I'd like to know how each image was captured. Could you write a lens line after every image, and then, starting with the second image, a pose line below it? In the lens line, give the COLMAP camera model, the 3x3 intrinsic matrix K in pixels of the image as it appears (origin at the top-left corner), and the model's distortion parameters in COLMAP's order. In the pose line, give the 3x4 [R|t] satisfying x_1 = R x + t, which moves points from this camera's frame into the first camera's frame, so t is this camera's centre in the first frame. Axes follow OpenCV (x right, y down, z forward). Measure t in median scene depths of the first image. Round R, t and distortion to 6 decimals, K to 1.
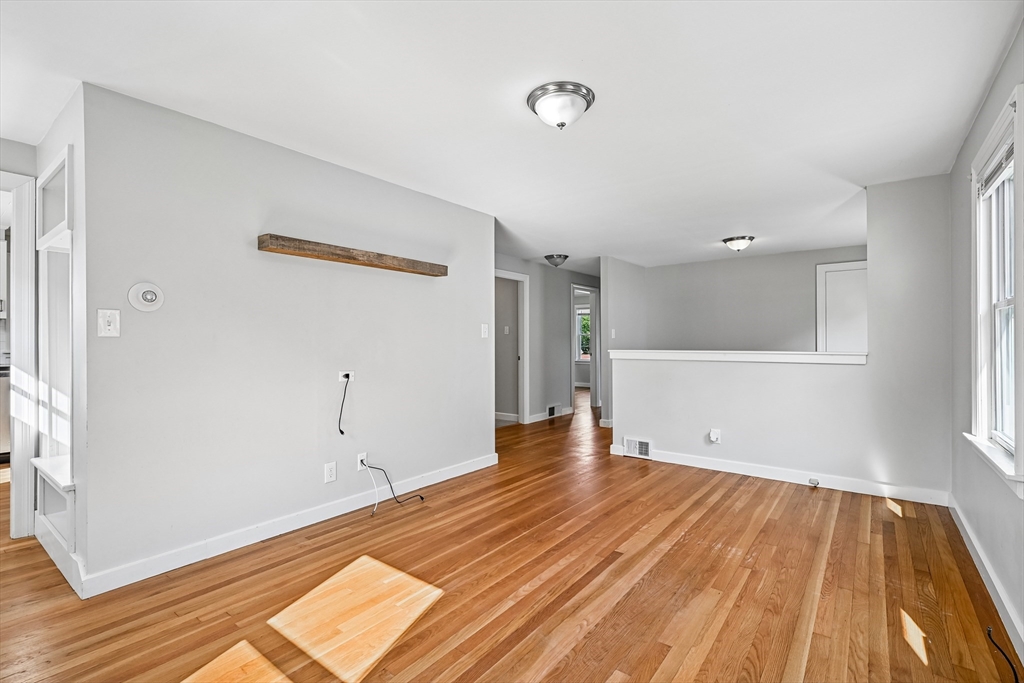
lens RADIAL K [[466.9, 0, 512.0], [0, 466.9, 341.5], [0, 0, 1]] dist [0.000926, 0.000073]
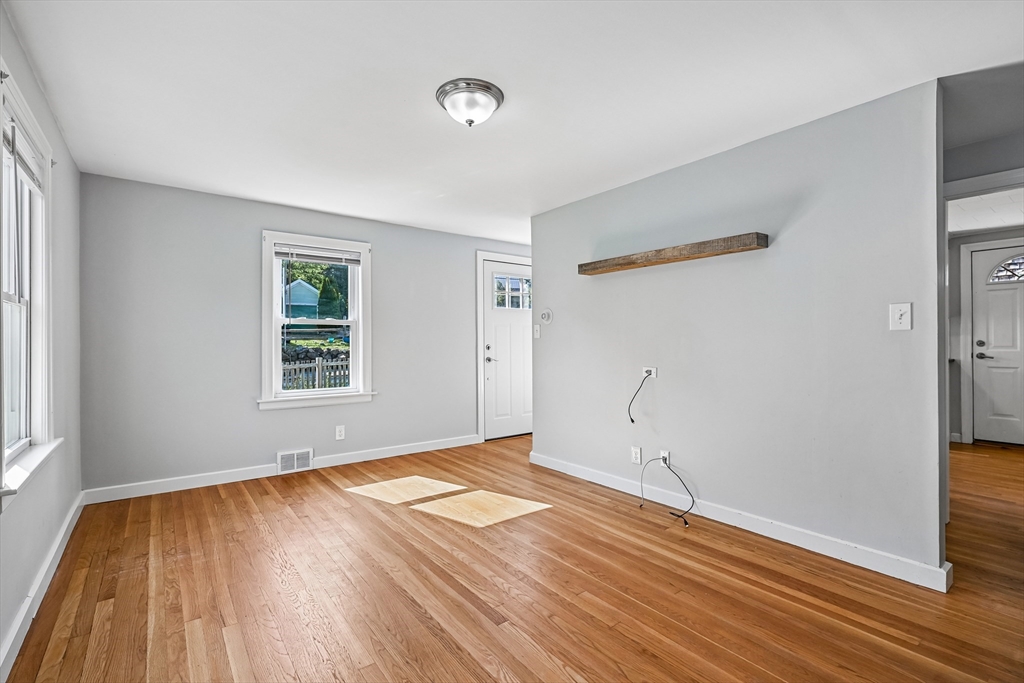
lens RADIAL K [[466.9, 0, 512.0], [0, 466.9, 341.5], [0, 0, 1]] dist [0.000926, 0.000073]
pose [[-0.260777, -0.001374, -0.965398, 0.873152], [0.004964, 0.999984, -0.002764, 0.006968], [0.965386, -0.005513, -0.260766, 1.123561]]
